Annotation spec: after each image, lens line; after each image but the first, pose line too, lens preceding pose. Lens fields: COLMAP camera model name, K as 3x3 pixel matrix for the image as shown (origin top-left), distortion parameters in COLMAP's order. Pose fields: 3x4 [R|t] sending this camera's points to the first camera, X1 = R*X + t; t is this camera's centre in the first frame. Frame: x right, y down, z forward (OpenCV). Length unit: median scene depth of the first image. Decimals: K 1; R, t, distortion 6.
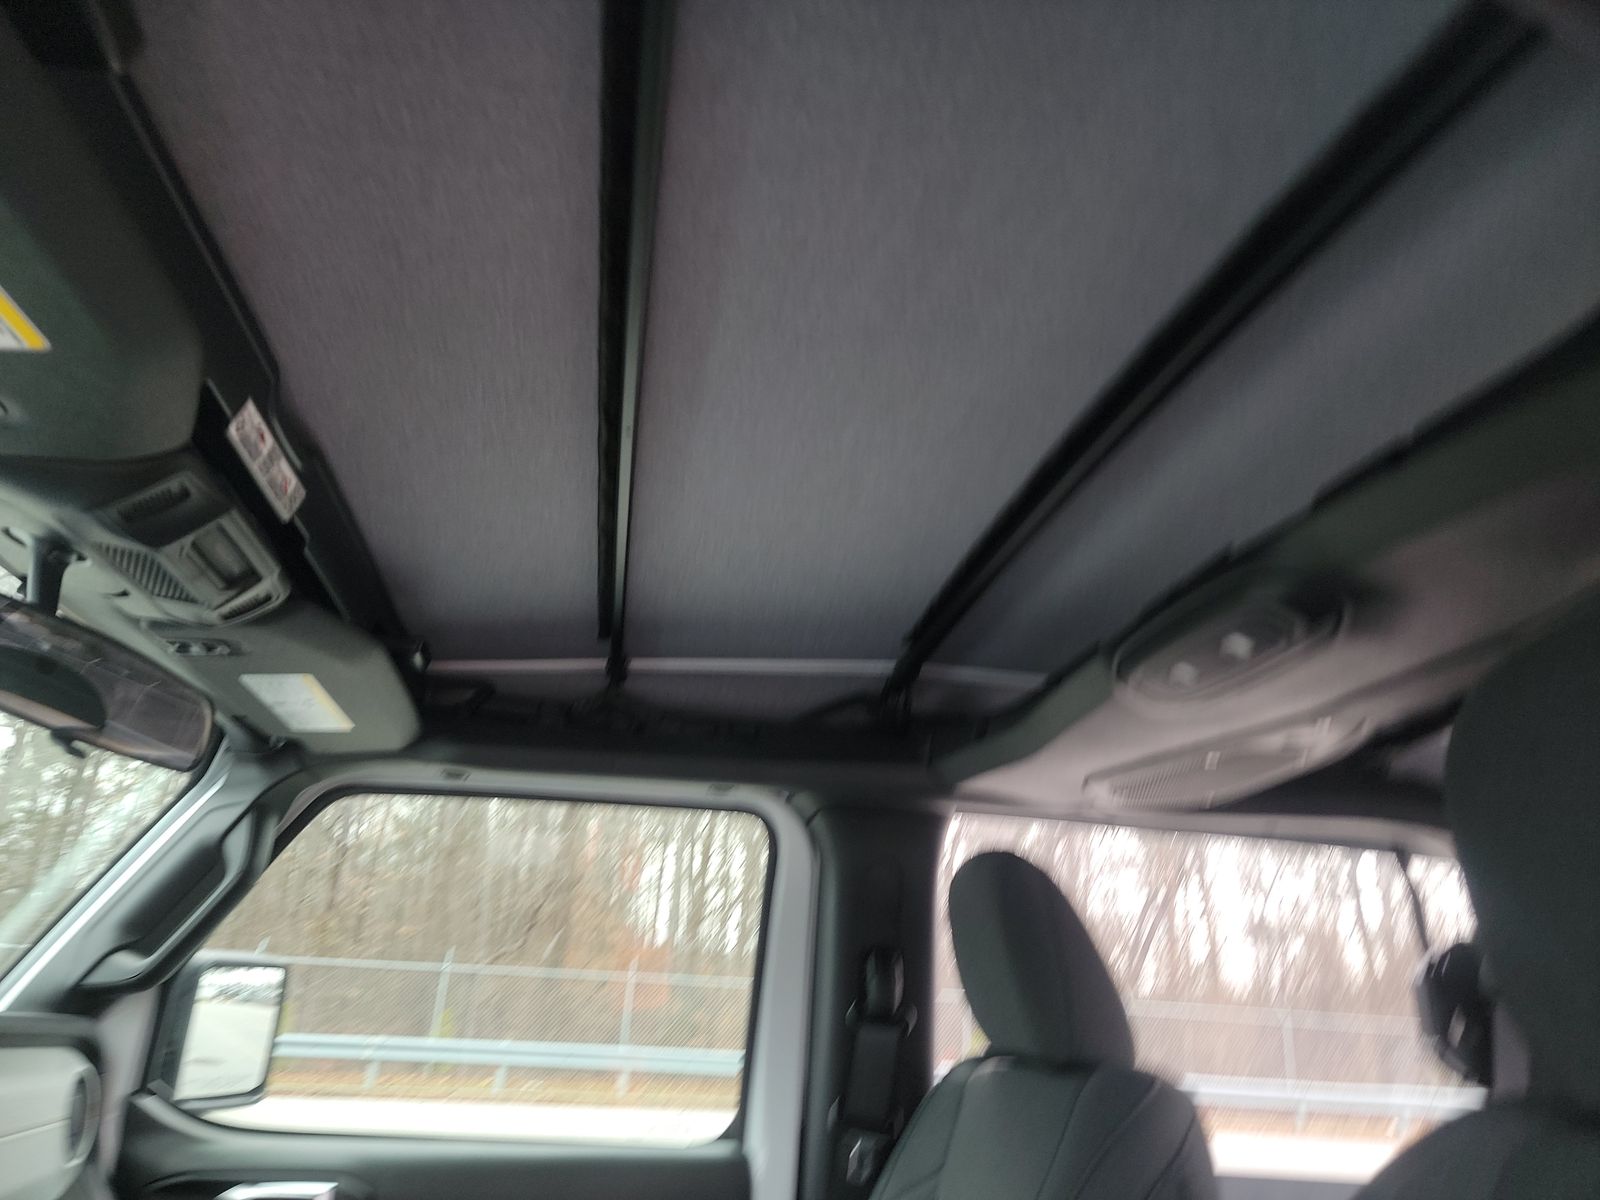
lens RADIAL K [[1121.2, 0, 796.1], [0, 1121.2, 606.1], [0, 0, 1]] dist [0.045790, -0.064487]
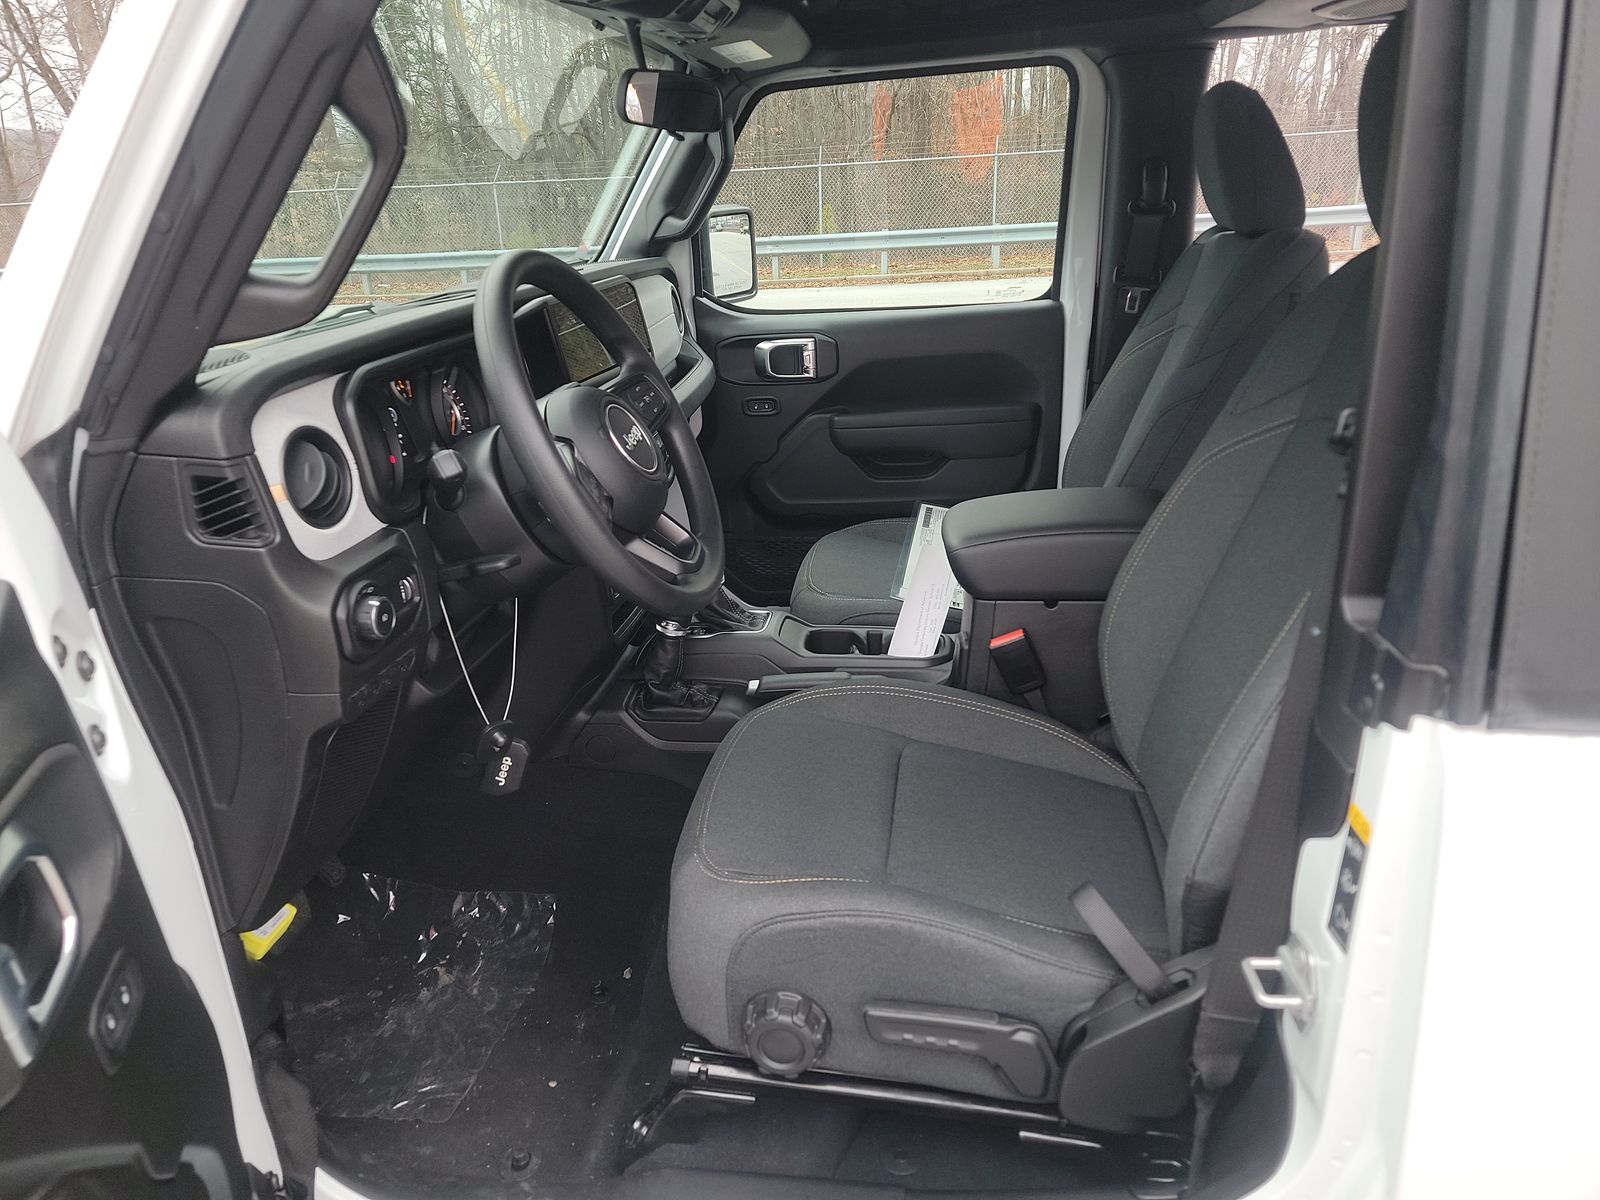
lens RADIAL K [[1121.2, 0, 796.1], [0, 1121.2, 606.1], [0, 0, 1]] dist [0.045790, -0.064487]
pose [[0.949457, 0.015247, -0.313525, 0.103131], [0.190313, 0.766340, 0.613599, -0.211424], [0.249623, -0.642254, 0.724706, -0.471074]]
